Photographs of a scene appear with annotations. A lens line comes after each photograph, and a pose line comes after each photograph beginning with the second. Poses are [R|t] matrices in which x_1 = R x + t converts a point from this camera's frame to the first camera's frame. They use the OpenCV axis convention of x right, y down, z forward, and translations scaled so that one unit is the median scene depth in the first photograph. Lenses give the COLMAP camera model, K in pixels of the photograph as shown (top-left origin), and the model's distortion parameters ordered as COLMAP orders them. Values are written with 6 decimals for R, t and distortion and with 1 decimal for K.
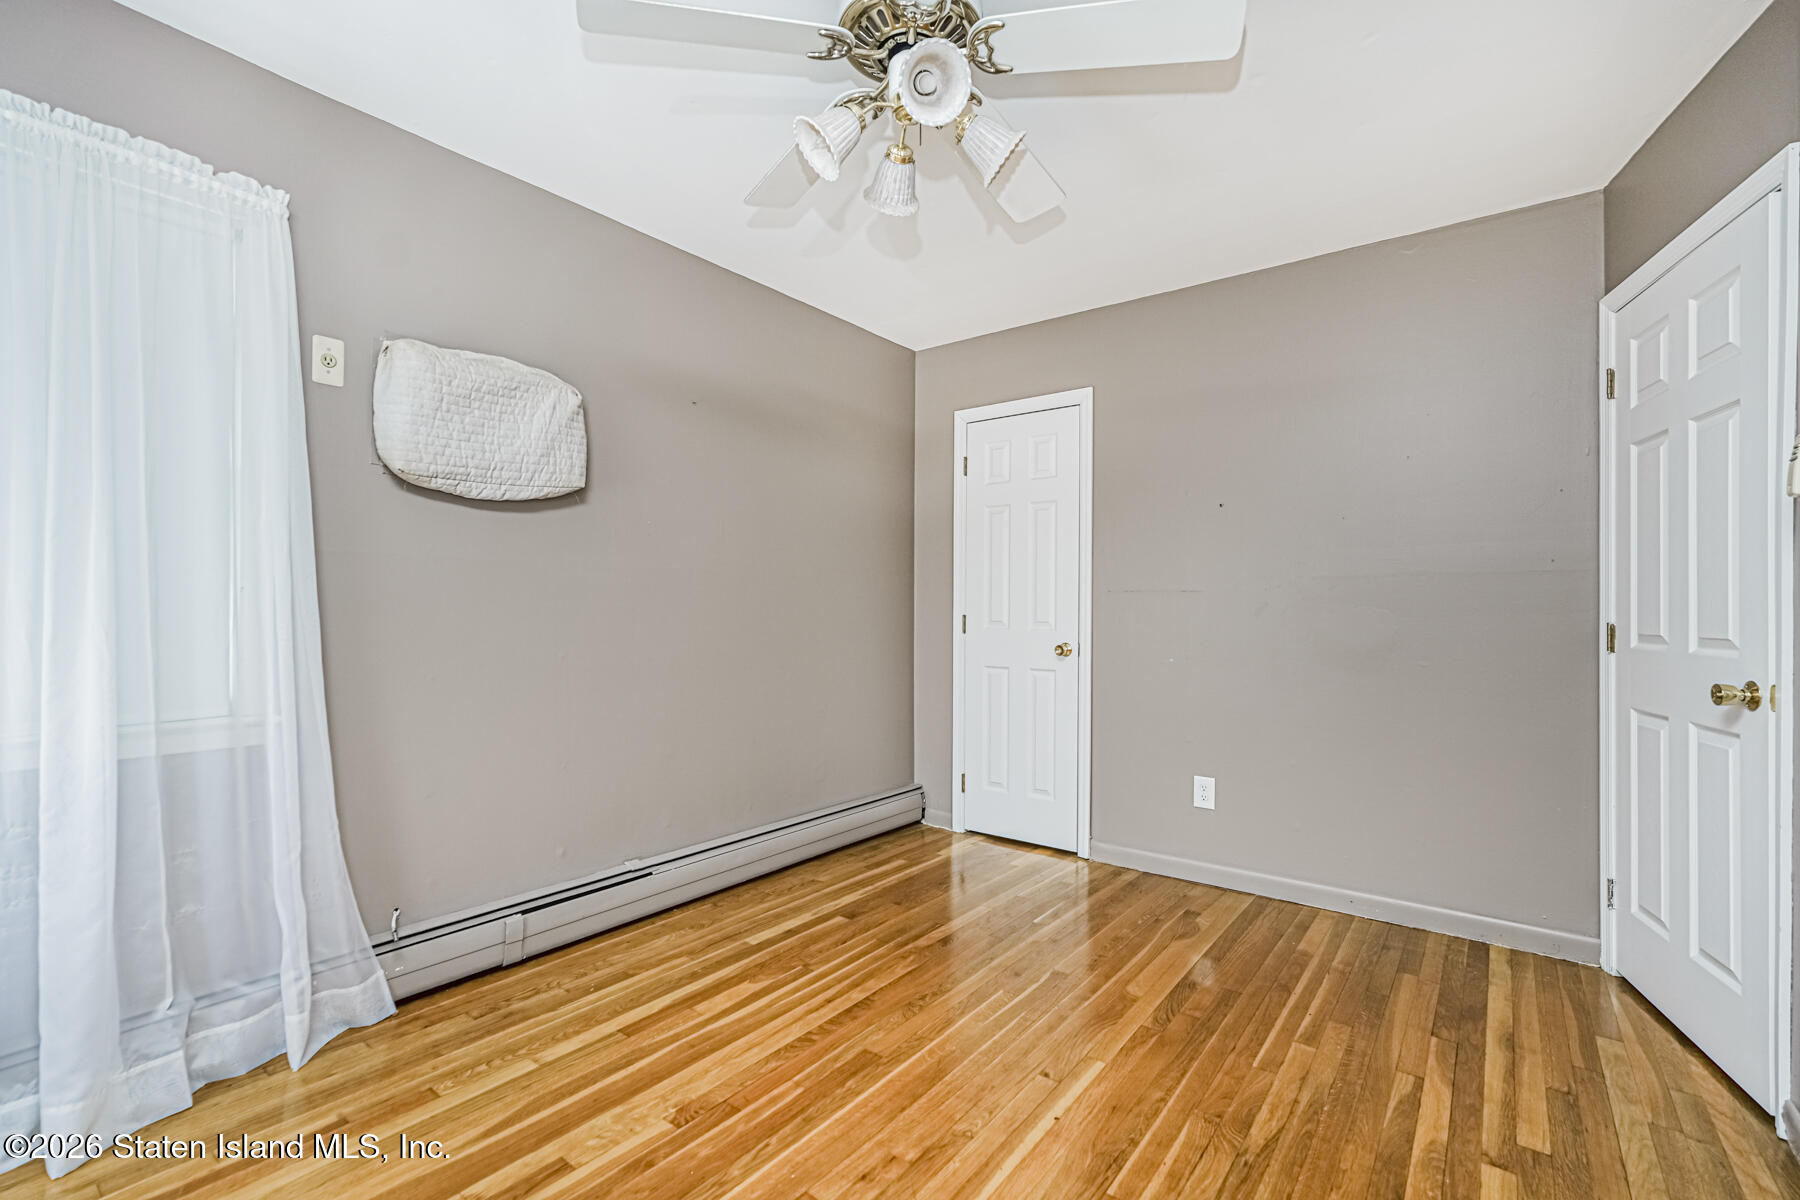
lens RADIAL K [[793.3, 0, 902.5], [0, 793.3, 604.6], [0, 0, 1]] dist [-0.016257, 0.009160]
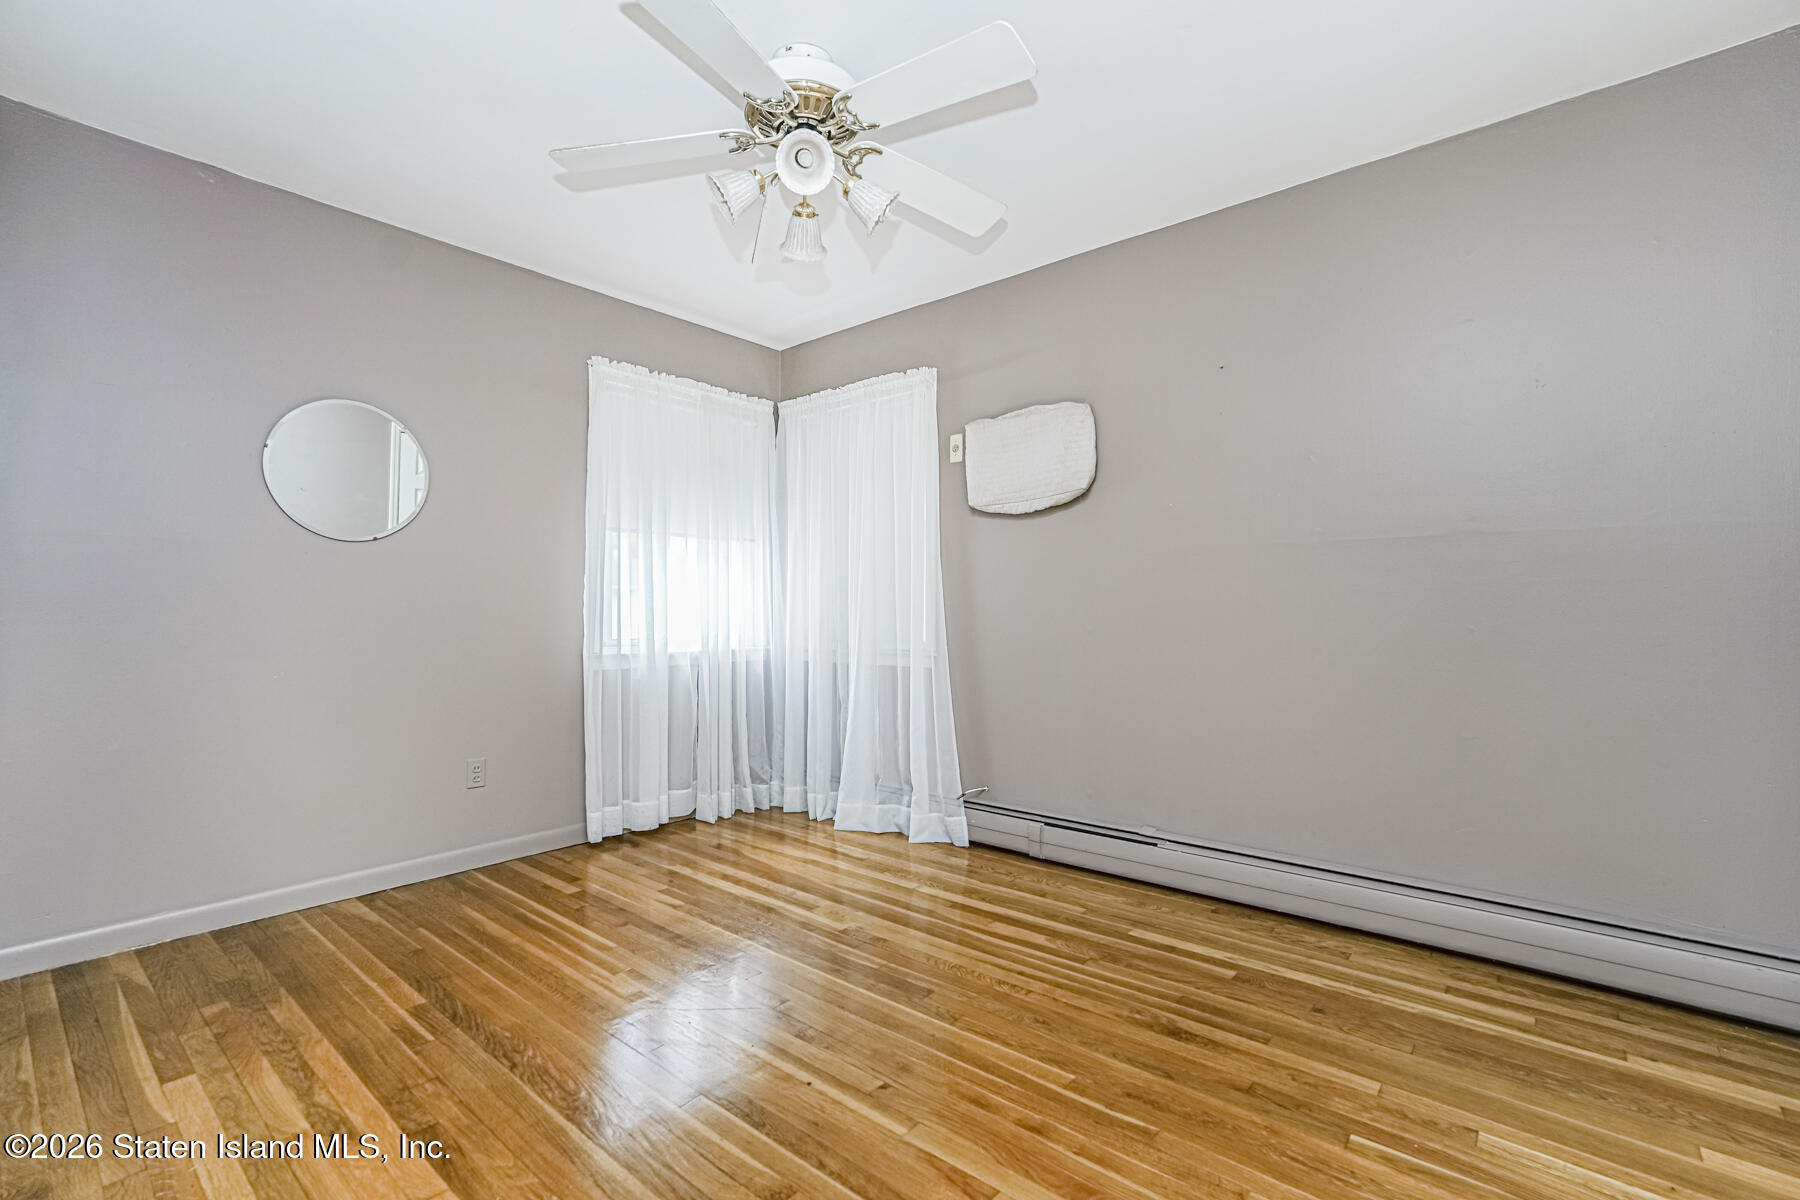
lens RADIAL K [[793.3, 0, 902.5], [0, 793.3, 604.6], [0, 0, 1]] dist [-0.016257, 0.009160]
pose [[-0.046437, -0.012730, -0.998840, 0.843590], [0.006454, 0.999894, -0.013043, 0.042996], [0.998900, -0.007052, -0.046350, 0.826138]]
